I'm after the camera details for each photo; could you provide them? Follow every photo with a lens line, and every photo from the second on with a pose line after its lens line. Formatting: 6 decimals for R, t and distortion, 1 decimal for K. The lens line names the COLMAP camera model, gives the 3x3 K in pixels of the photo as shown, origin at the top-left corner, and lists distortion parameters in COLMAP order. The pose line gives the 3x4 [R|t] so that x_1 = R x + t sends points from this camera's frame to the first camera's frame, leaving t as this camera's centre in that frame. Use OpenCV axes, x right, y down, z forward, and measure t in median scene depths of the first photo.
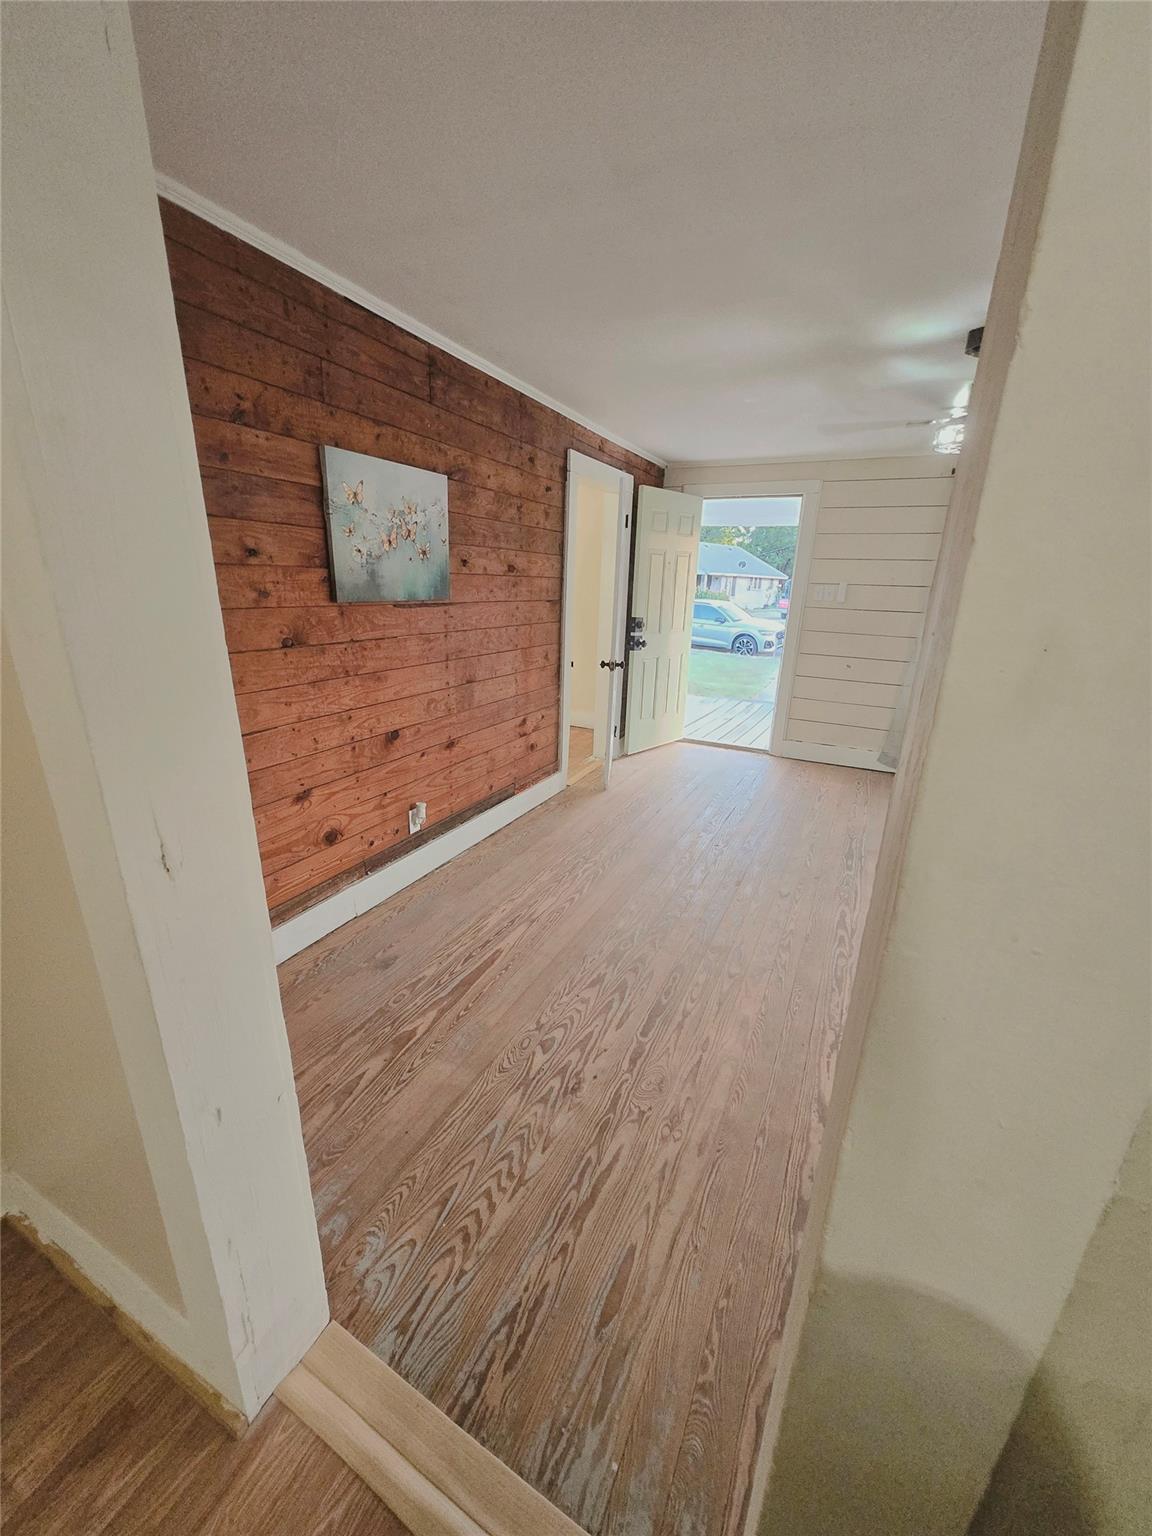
lens RADIAL K [[599.6, 0, 568.2], [0, 599.6, 770.5], [0, 0, 1]] dist [0.001548, -0.000098]
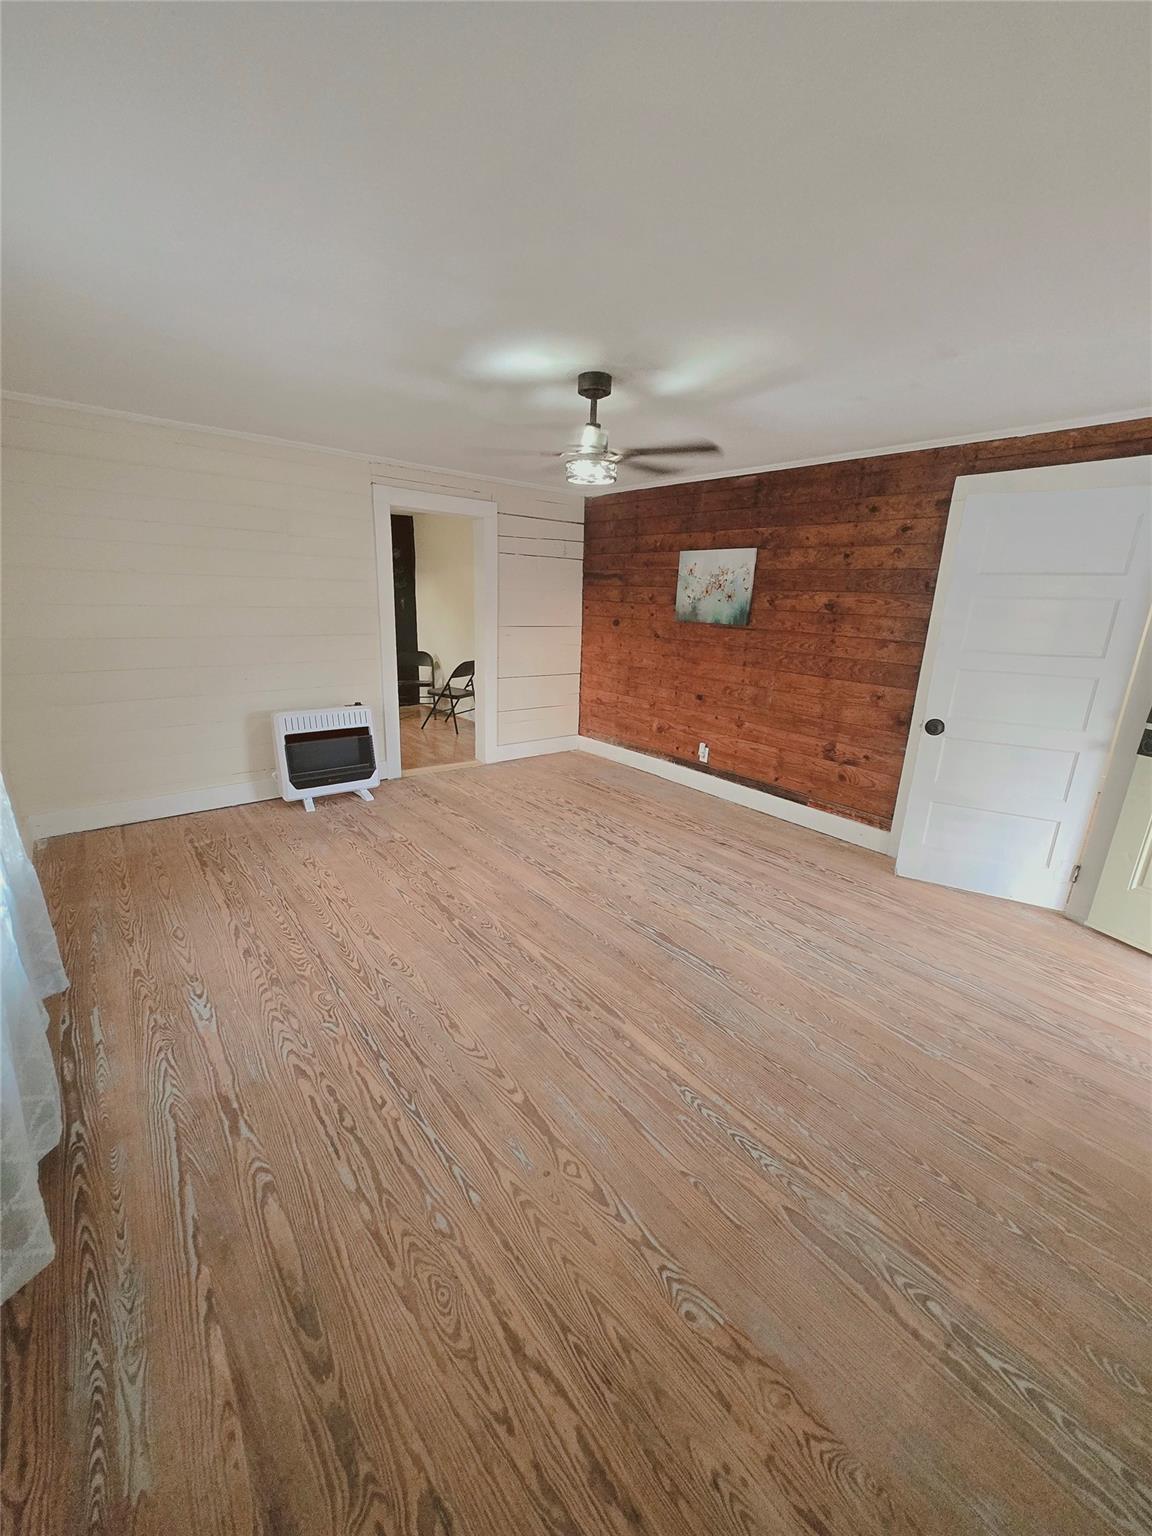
lens RADIAL K [[599.6, 0, 568.2], [0, 599.6, 770.5], [0, 0, 1]] dist [0.001548, -0.000098]
pose [[-0.410270, 0.211624, -0.887070, 1.502124], [-0.327806, 0.873470, 0.359990, -0.384515], [0.851012, 0.438481, -0.288987, 1.282928]]
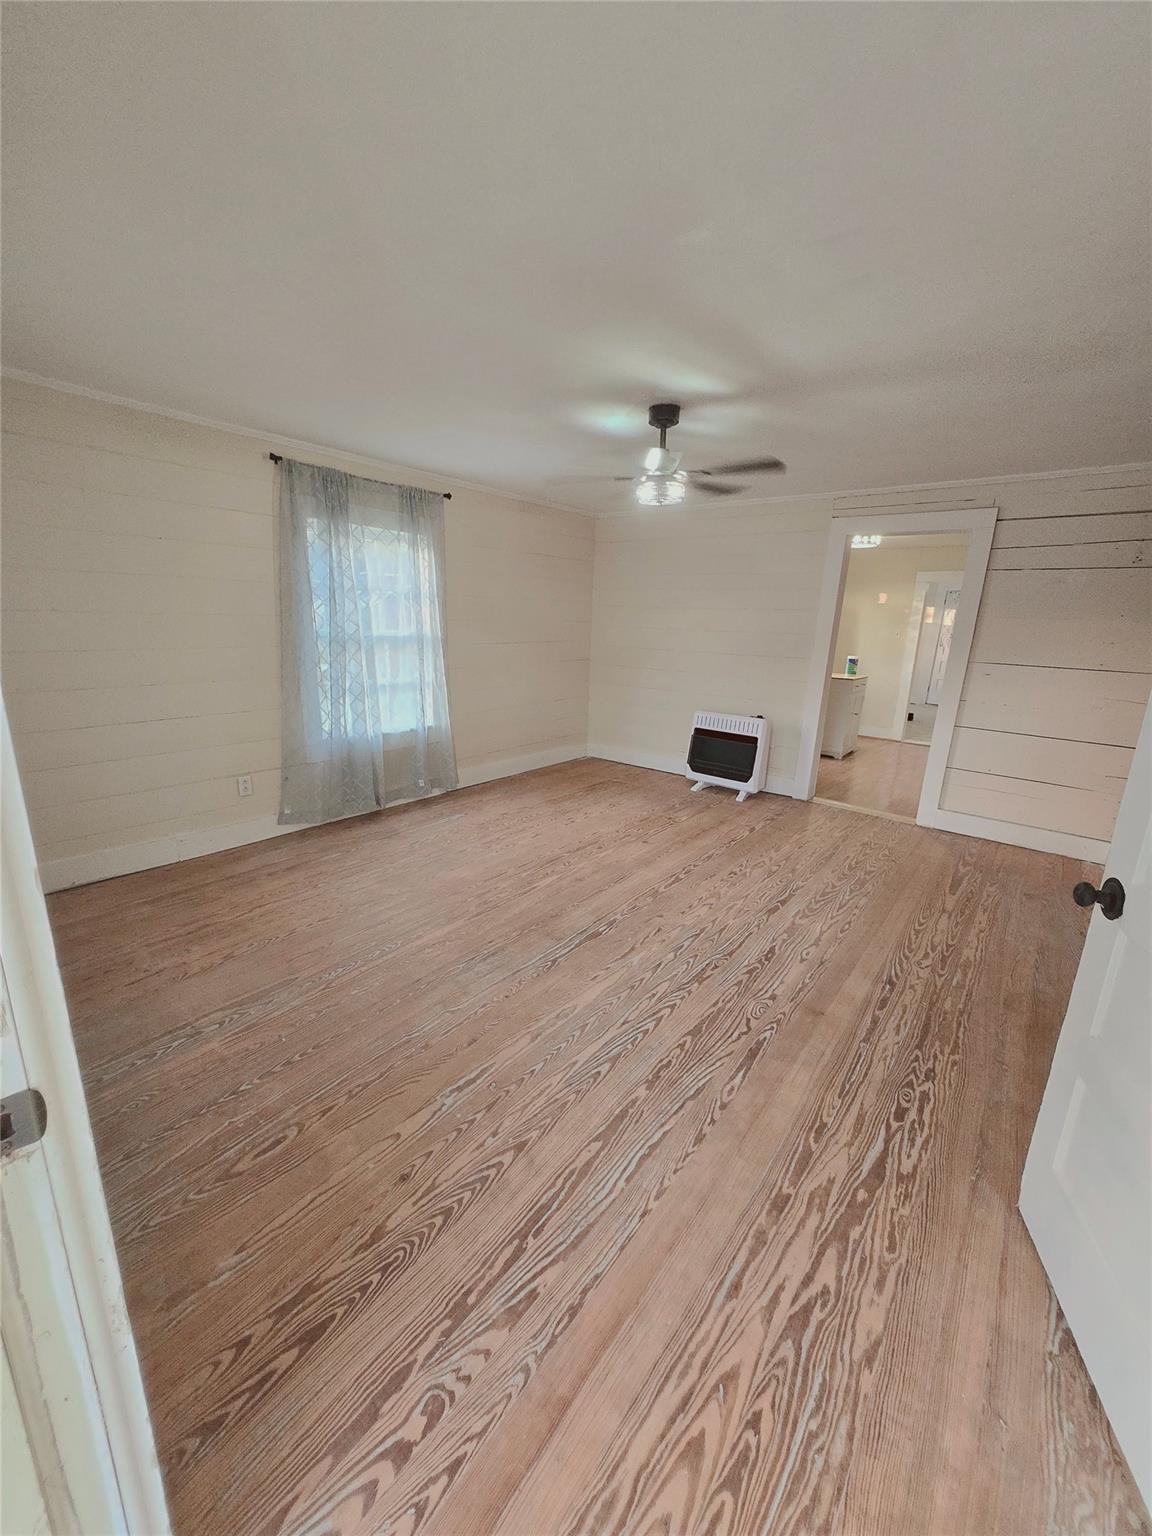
lens RADIAL K [[599.6, 0, 568.2], [0, 599.6, 770.5], [0, 0, 1]] dist [0.001548, -0.000098]
pose [[-0.975395, -0.113278, 0.189136, 0.465491], [0.006241, 0.843370, 0.537297, -0.616434], [-0.220376, 0.525257, -0.821912, 1.961691]]
